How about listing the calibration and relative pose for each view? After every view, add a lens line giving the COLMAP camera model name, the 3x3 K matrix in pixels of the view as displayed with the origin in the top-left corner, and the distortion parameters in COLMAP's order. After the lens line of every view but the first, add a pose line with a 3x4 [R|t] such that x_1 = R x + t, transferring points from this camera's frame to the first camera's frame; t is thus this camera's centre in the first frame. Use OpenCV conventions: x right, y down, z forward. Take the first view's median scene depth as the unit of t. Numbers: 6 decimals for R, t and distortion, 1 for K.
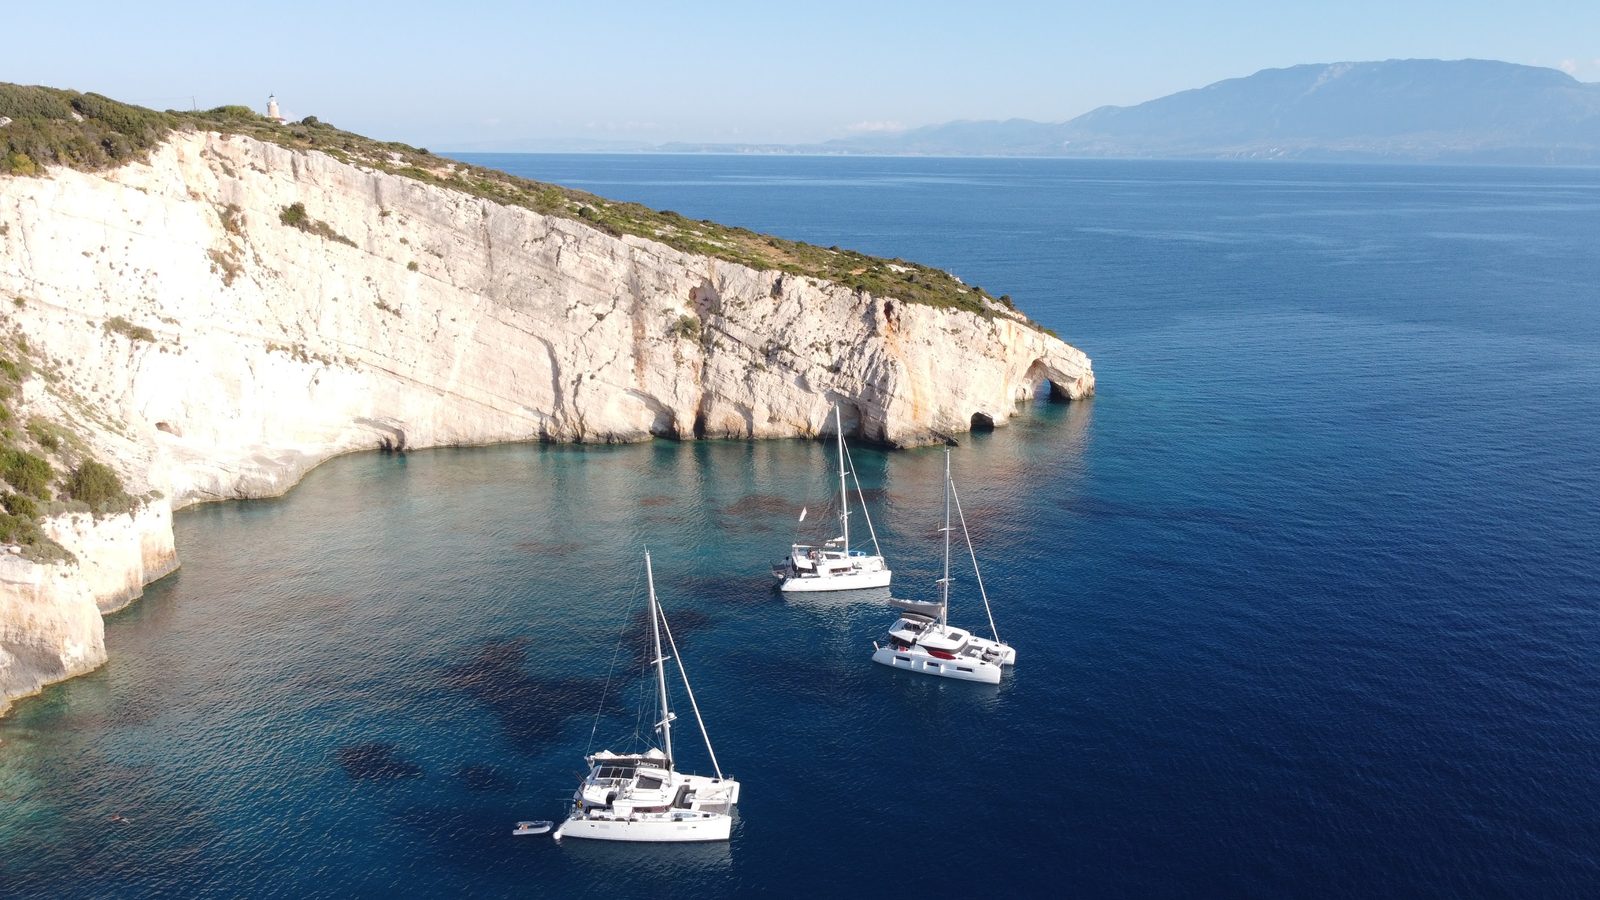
lens RADIAL K [[1227.6, 0, 800.6], [0, 1227.6, 450.4], [0, 0, 1]] dist [-0.009529, 0.004855]
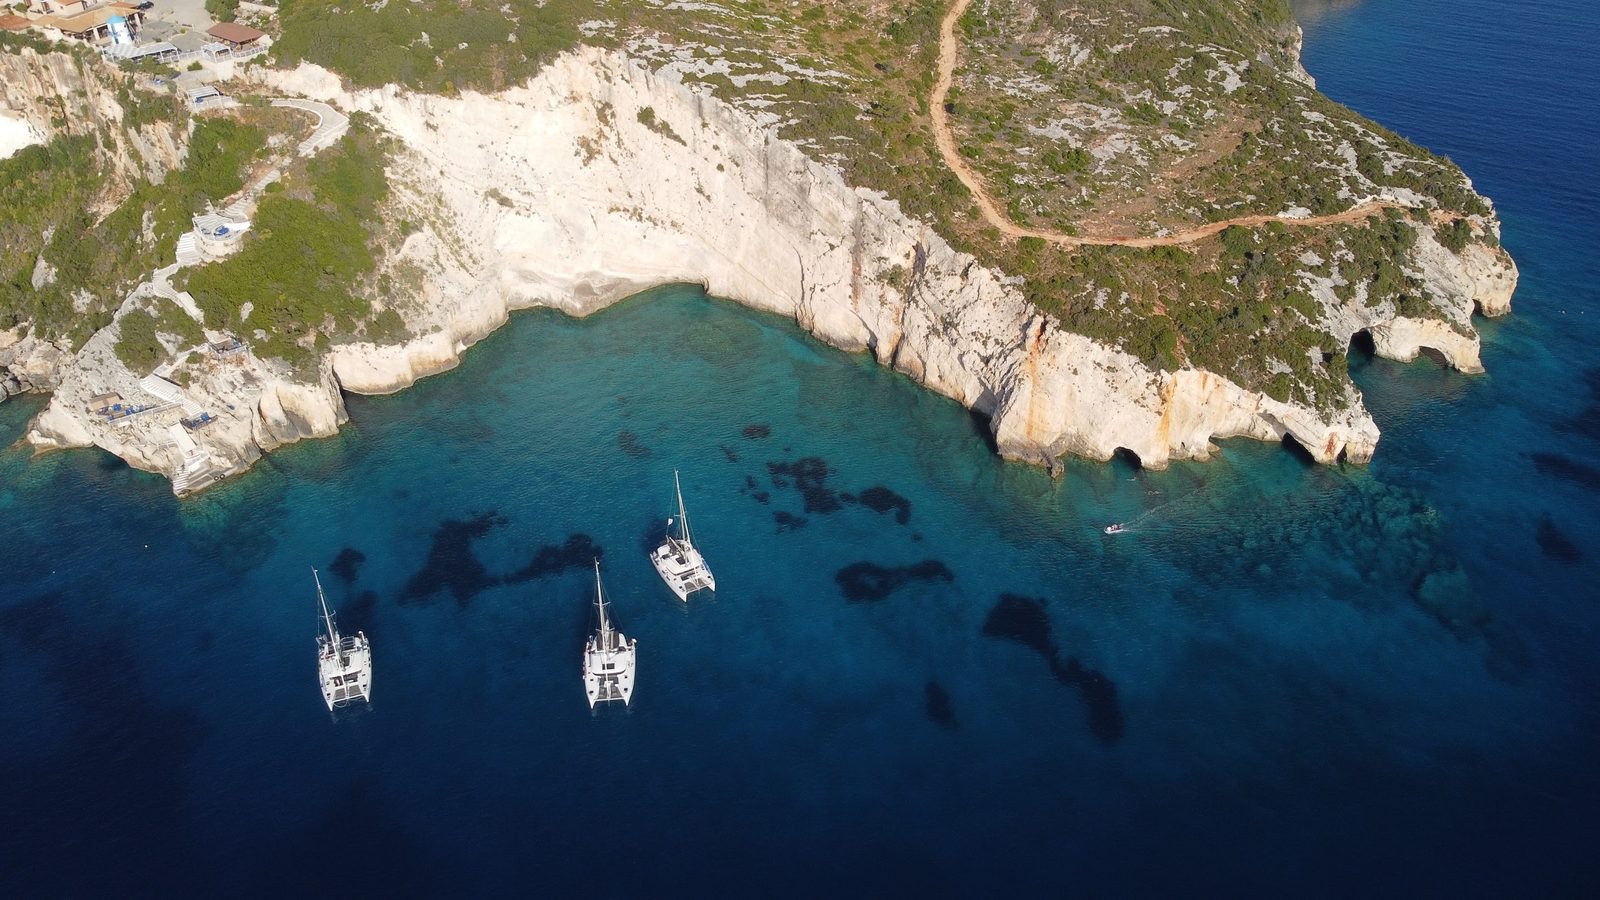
lens RADIAL K [[1227.6, 0, 800.6], [0, 1227.6, 449.4], [0, 0, 1]] dist [-0.009529, 0.004855]
pose [[0.645770, 0.449862, -0.616932, 0.653021], [-0.180498, 0.875041, 0.449137, -0.475345], [0.741890, -0.178685, 0.646275, 0.173518]]
